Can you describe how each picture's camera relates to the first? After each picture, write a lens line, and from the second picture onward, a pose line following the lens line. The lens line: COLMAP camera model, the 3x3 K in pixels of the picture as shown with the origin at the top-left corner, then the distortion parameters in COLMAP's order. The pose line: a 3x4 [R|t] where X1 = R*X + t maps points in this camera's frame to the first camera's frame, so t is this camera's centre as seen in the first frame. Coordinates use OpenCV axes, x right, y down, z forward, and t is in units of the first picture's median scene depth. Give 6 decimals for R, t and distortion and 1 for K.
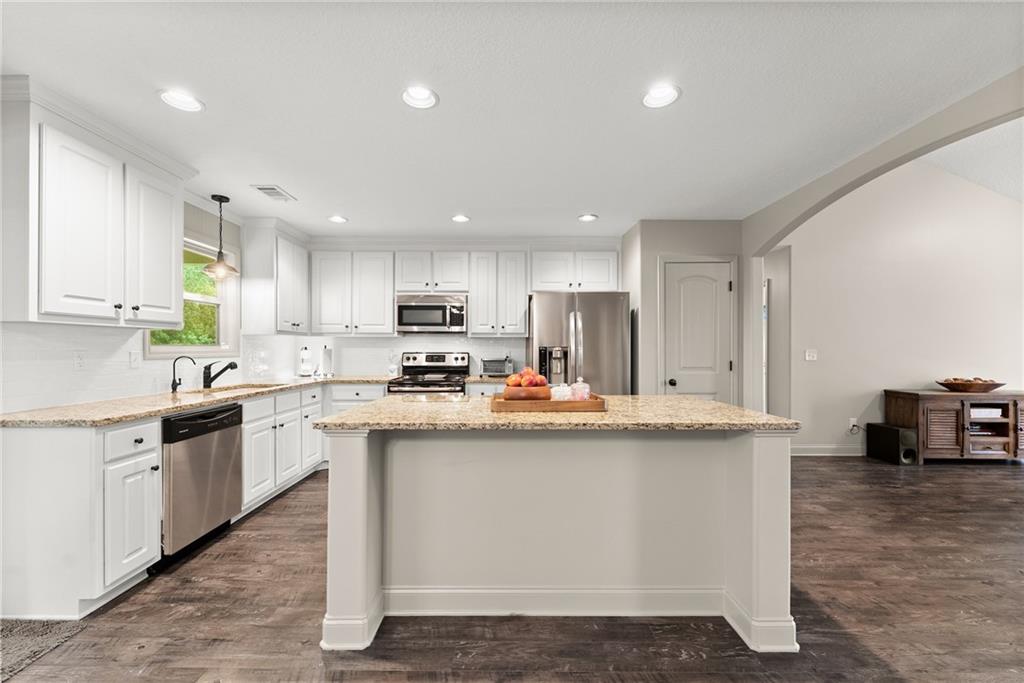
lens RADIAL K [[409.7, 0, 508.7], [0, 409.7, 345.0], [0, 0, 1]] dist [0.000824, -0.000202]
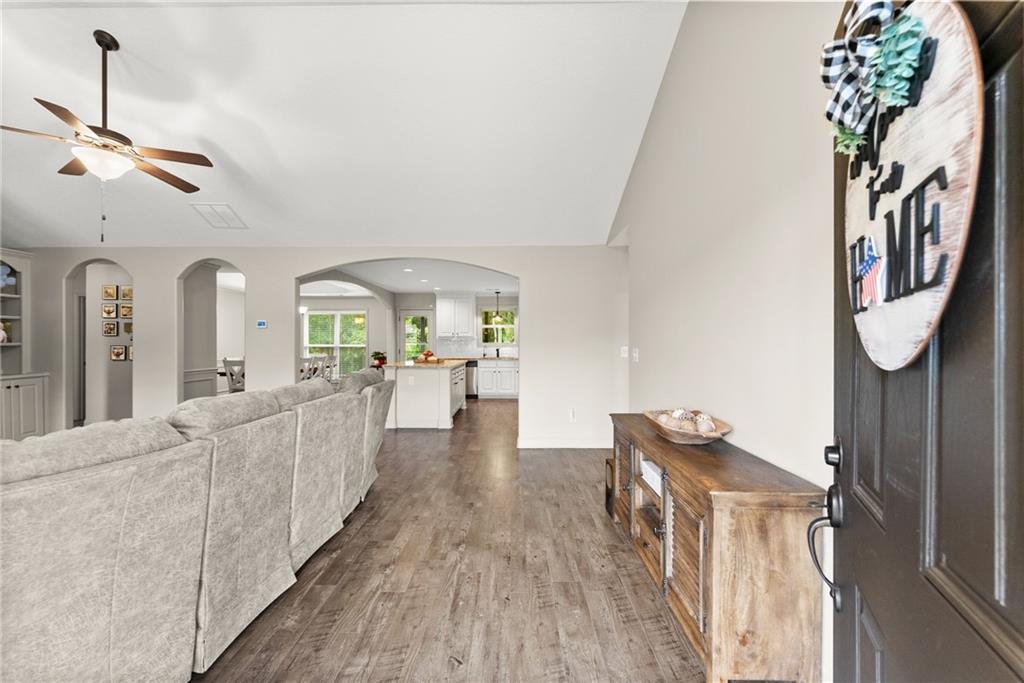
lens RADIAL K [[409.7, 0, 508.7], [0, 409.7, 345.0], [0, 0, 1]] dist [0.000824, -0.000202]
pose [[-0.005390, 0.008070, -0.999953, 1.756230], [0.007197, 0.999942, 0.008031, -0.004303], [0.999960, -0.007153, -0.005448, 0.868265]]
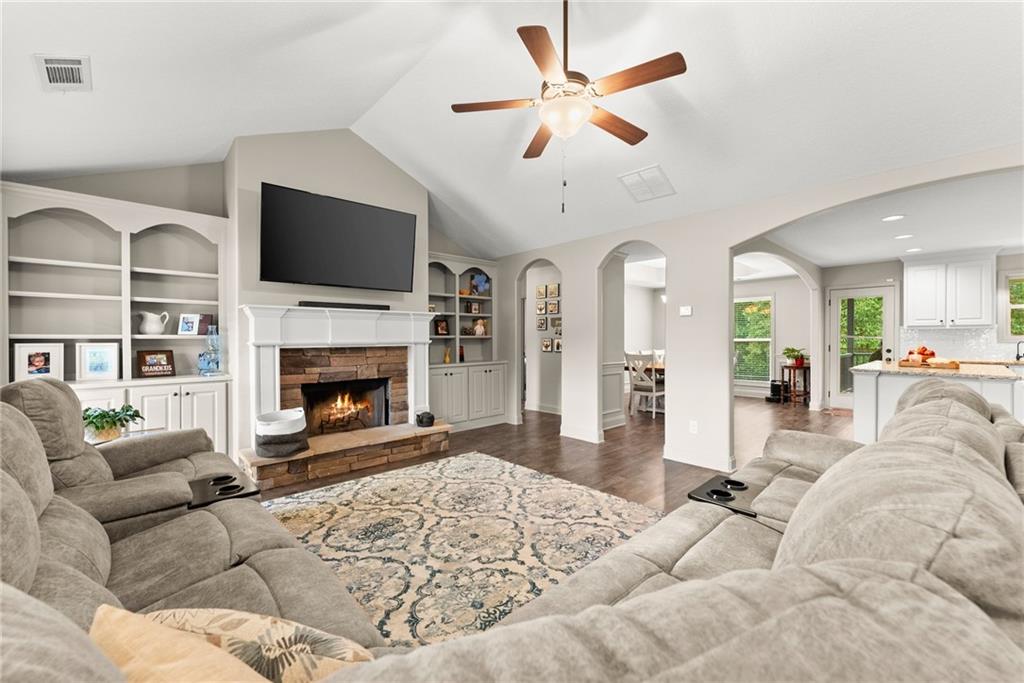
lens RADIAL K [[411.7, 0, 507.4], [0, 411.7, 339.9], [0, 0, 1]] dist [0.000434, -0.000138]
pose [[-0.733714, 0.003774, -0.679448, 1.537361], [0.006420, 0.999978, -0.001378, 0.006190], [0.679429, -0.005373, -0.733722, 0.570034]]
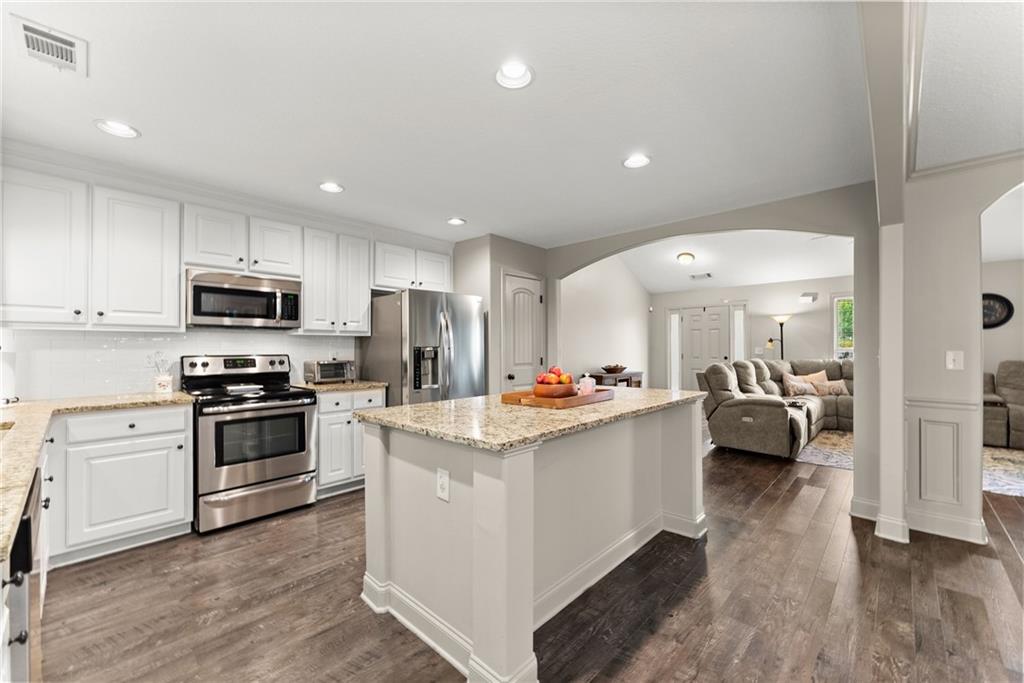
lens RADIAL K [[409.7, 0, 508.7], [0, 409.7, 345.0], [0, 0, 1]] dist [0.000824, -0.000202]
pose [[0.686359, 0.000416, 0.727262, -0.425253], [-0.001260, 0.999999, 0.000617, -0.000716], [-0.727262, -0.001340, 0.686359, 0.180687]]
